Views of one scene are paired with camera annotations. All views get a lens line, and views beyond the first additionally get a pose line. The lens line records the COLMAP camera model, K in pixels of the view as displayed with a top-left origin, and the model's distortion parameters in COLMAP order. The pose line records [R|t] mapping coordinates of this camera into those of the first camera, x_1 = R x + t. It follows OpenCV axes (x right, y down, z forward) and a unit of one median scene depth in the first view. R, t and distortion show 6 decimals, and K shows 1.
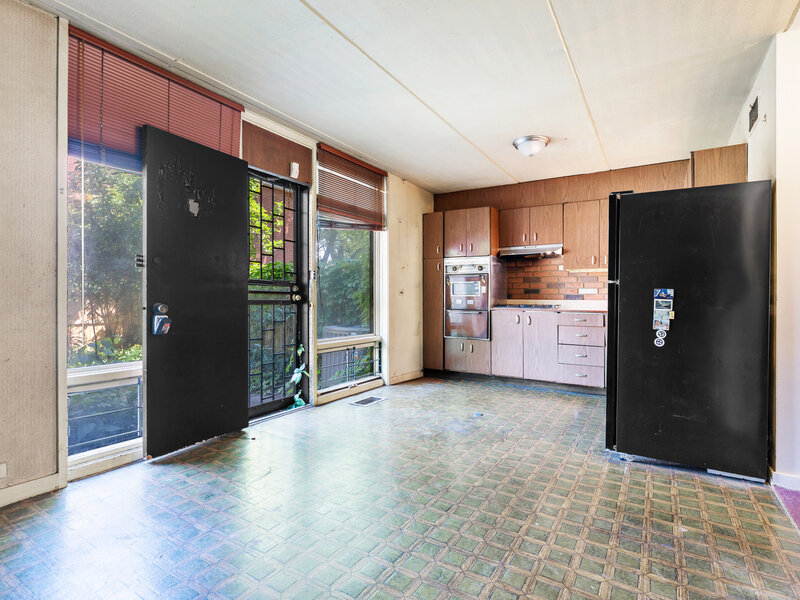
lens RADIAL K [[417.7, 0, 400.0], [0, 417.7, 300.0], [0, 0, 1]] dist [0.001396, 0.000819]
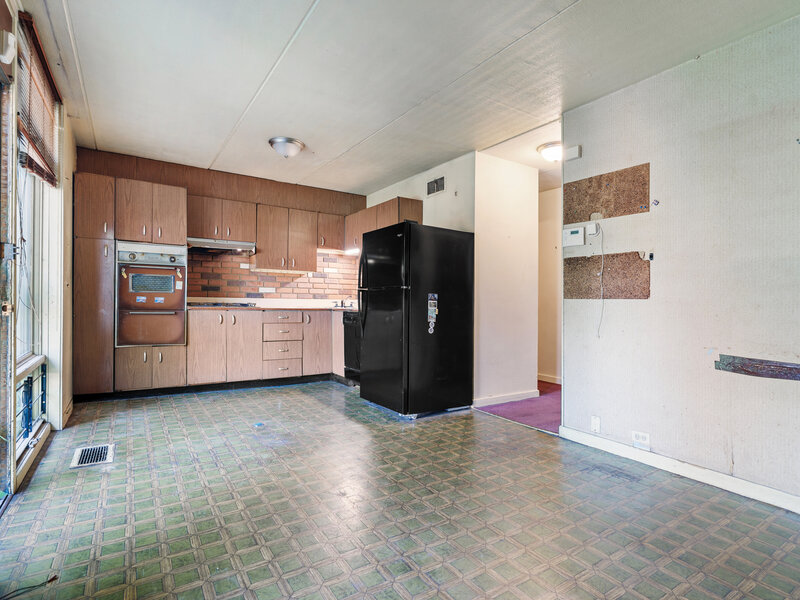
lens RADIAL K [[419.7, 0, 399.9], [0, 419.7, 294.6], [0, 0, 1]] dist [-0.002380, -0.000273]
pose [[0.425494, 0.010226, 0.904903, -0.391639], [-0.011340, 0.999918, -0.005967, -0.006953], [-0.904890, -0.007723, 0.425575, 0.251636]]
